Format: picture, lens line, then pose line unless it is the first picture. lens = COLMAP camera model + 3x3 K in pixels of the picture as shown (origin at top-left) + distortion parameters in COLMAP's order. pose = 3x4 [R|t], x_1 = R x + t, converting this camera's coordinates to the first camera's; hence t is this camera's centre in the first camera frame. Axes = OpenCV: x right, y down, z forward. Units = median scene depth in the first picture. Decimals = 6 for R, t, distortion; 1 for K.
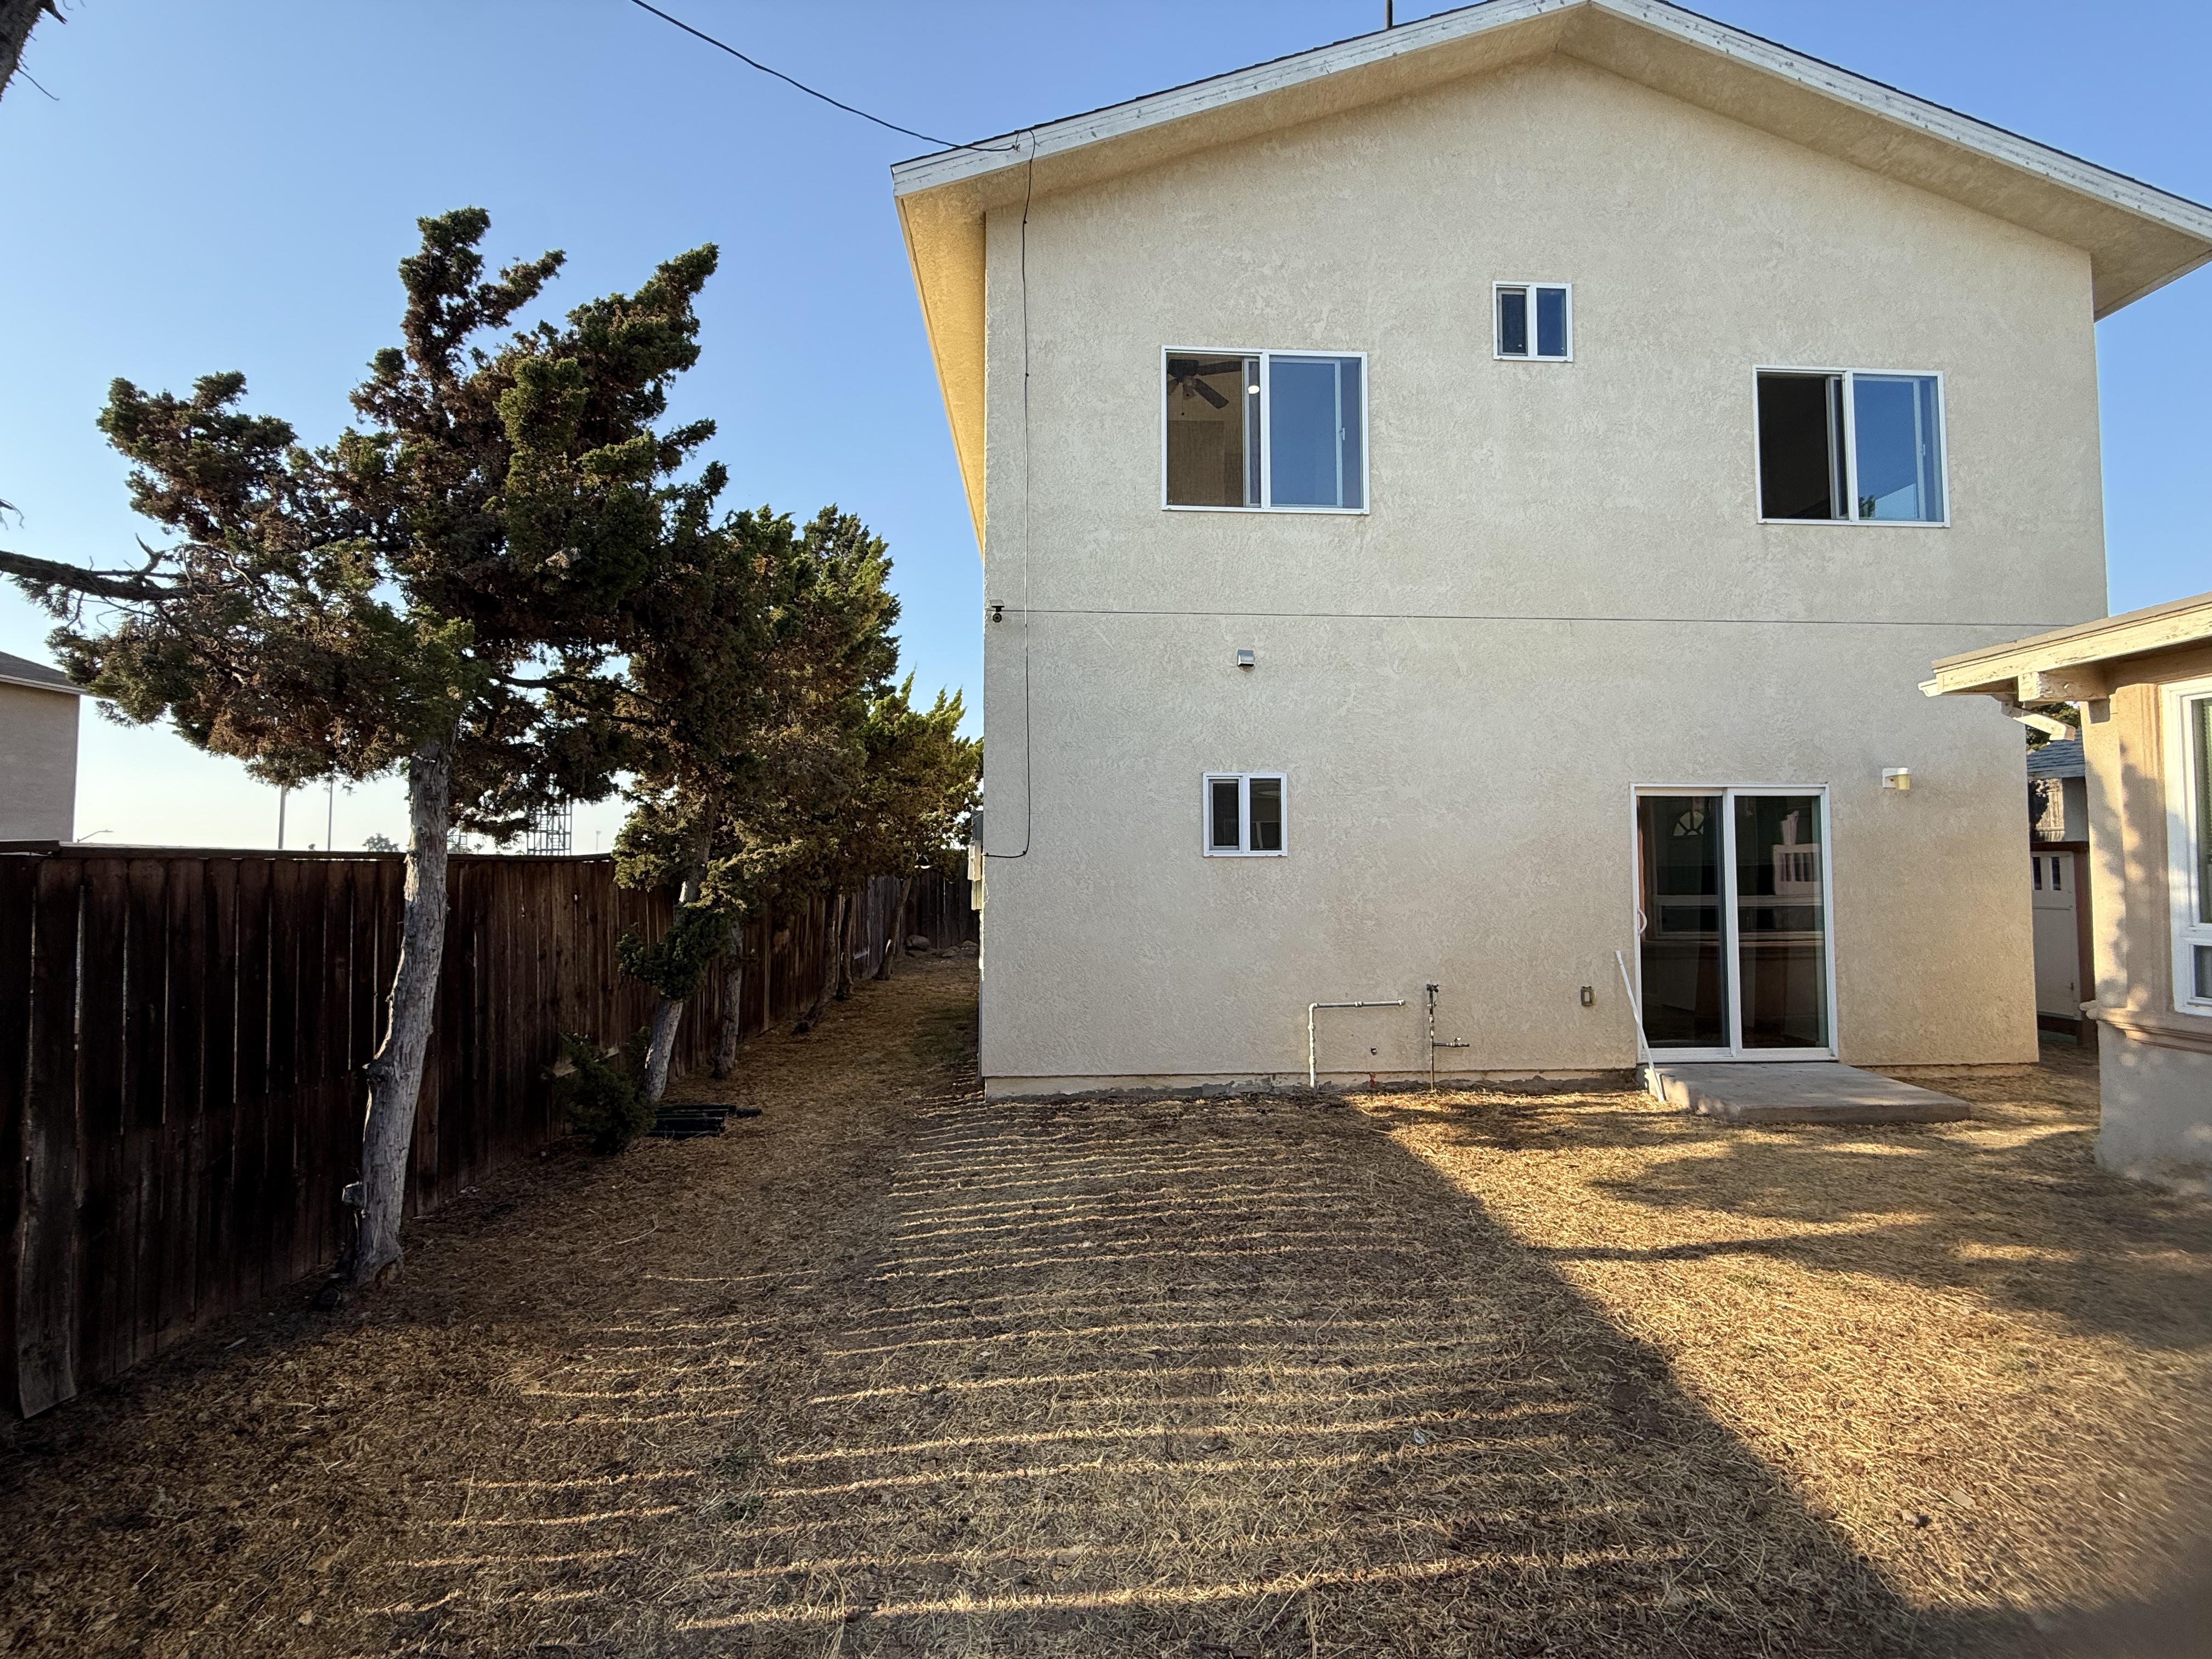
lens RADIAL K [[878.0, 0, 1101.9], [0, 878.0, 829.1], [0, 0, 1]] dist [-0.001865, -0.000291]
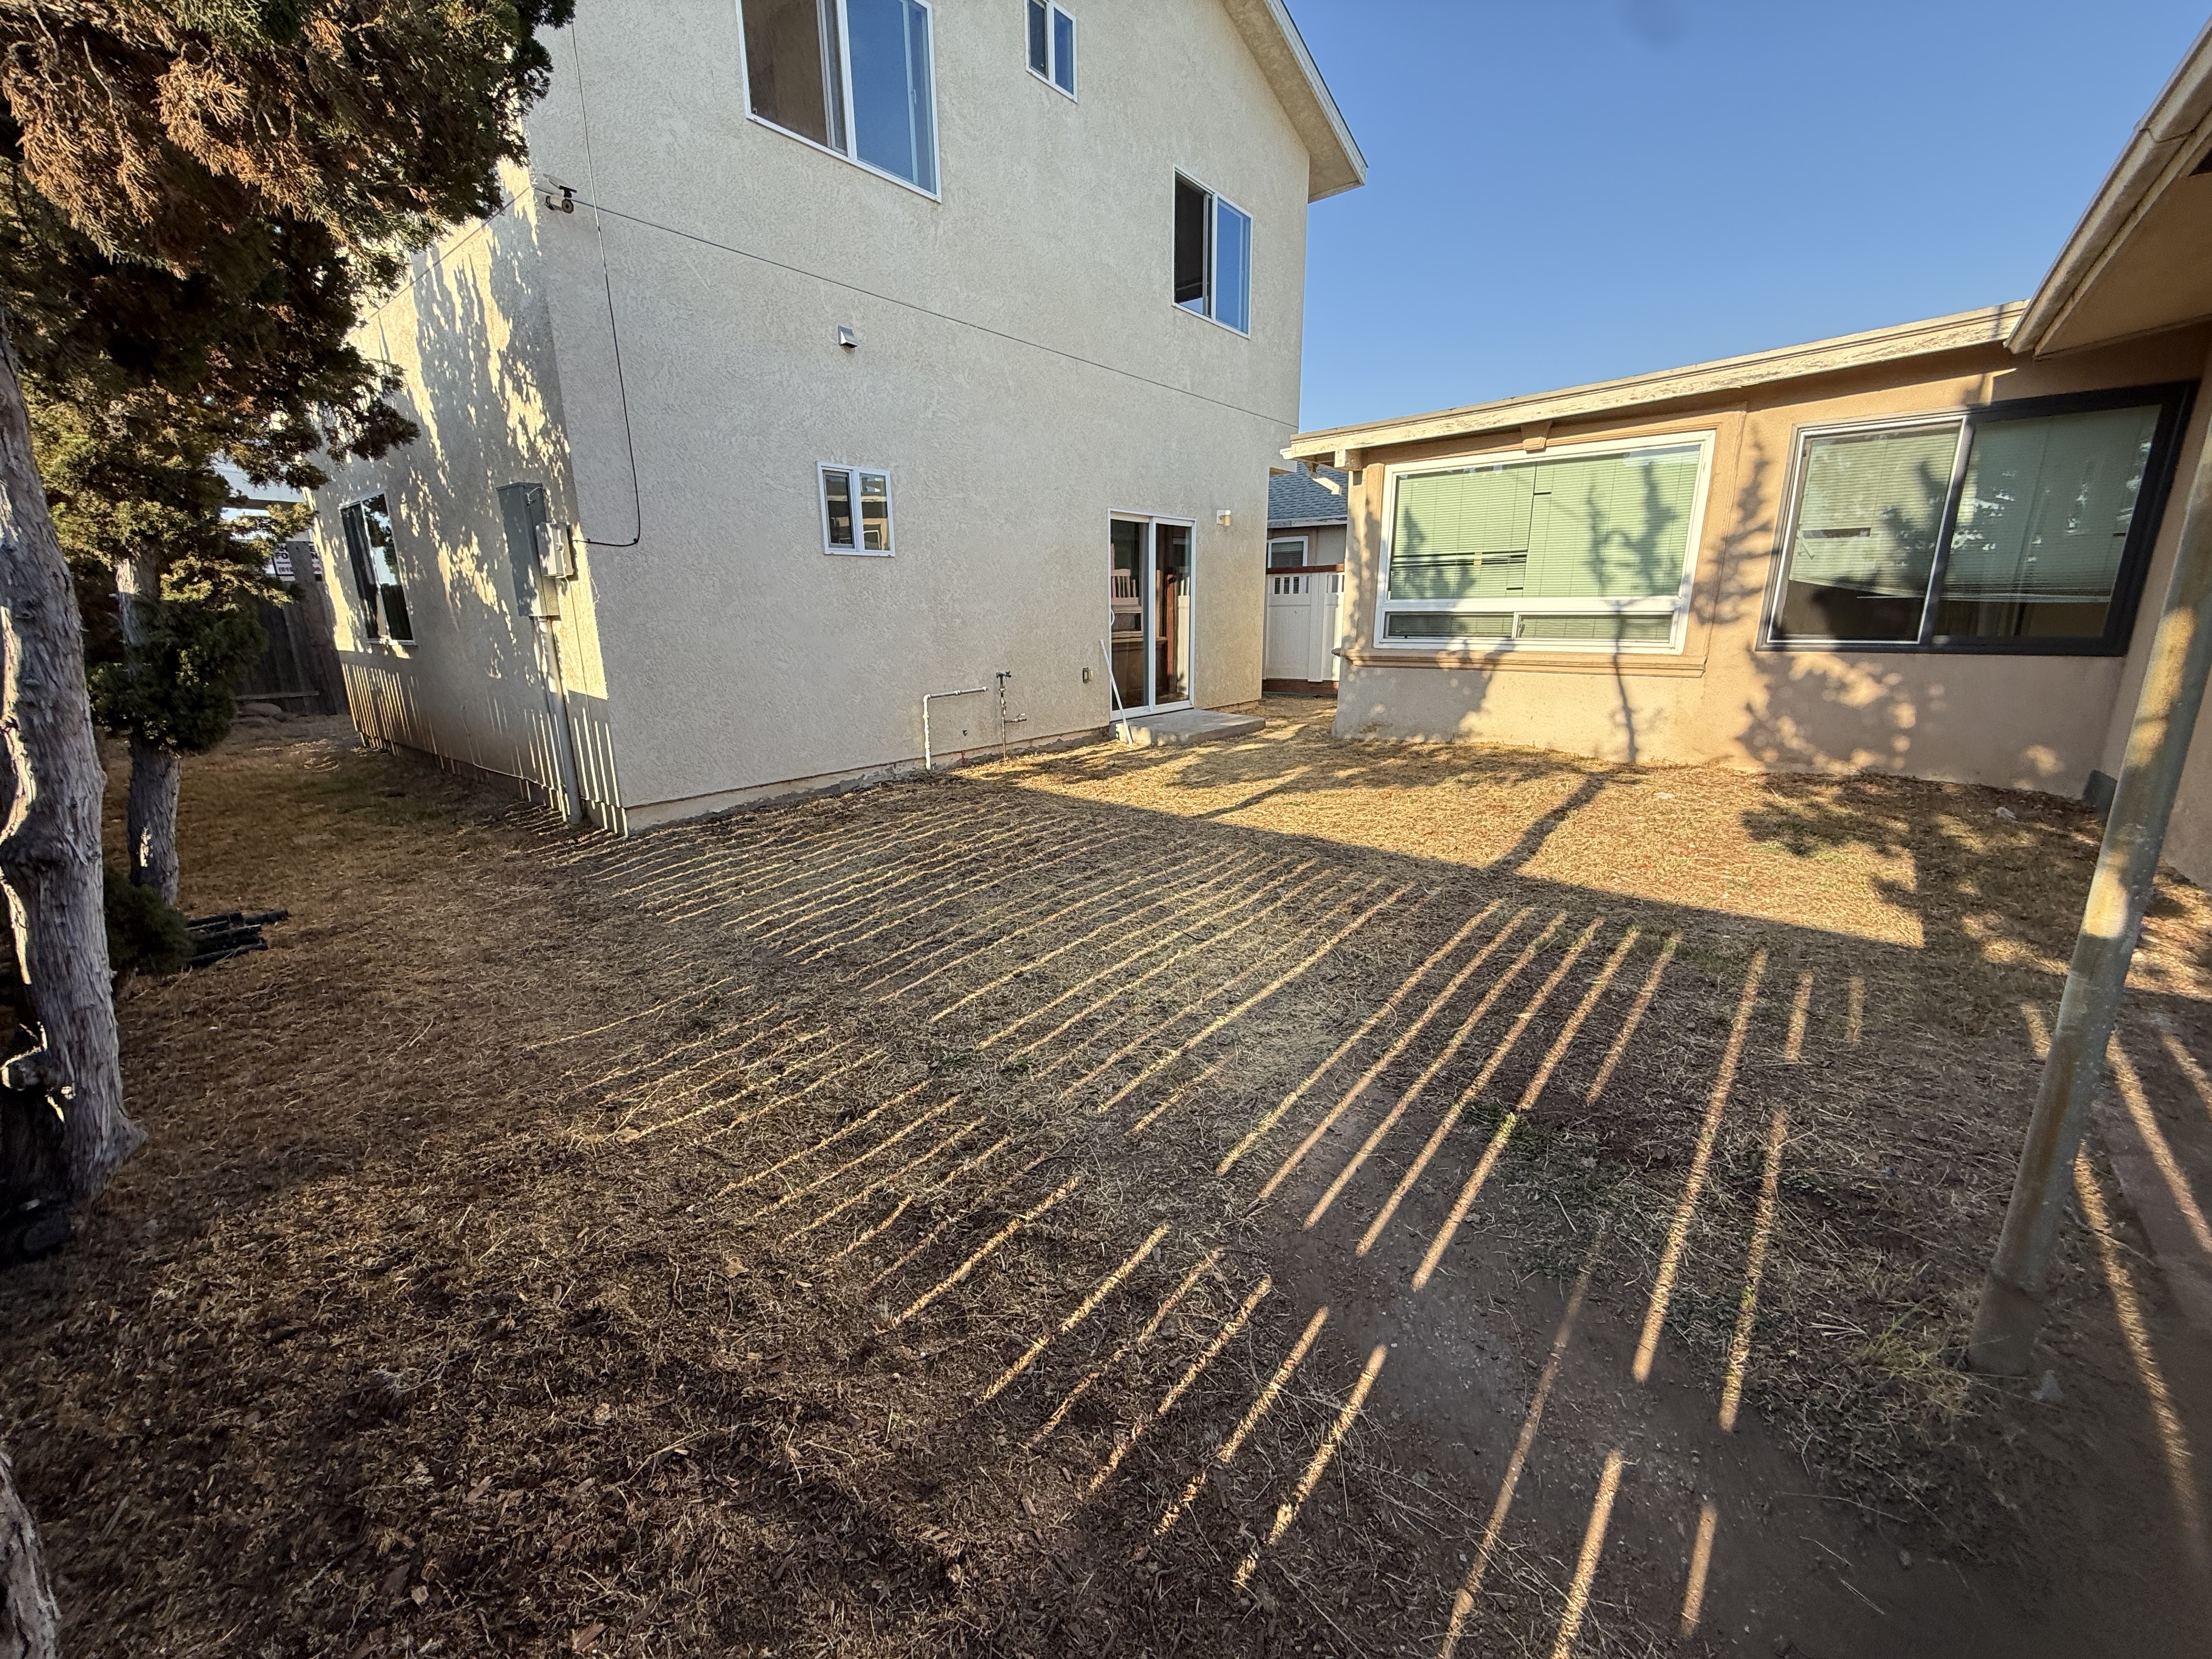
lens RADIAL K [[878.0, 0, 1101.9], [0, 878.0, 829.1], [0, 0, 1]] dist [-0.001865, -0.000291]
pose [[0.672056, -0.187360, 0.716405, -0.445054], [-0.020889, 0.962280, 0.271259, 0.055883], [-0.740205, -0.197267, 0.642792, 0.085309]]
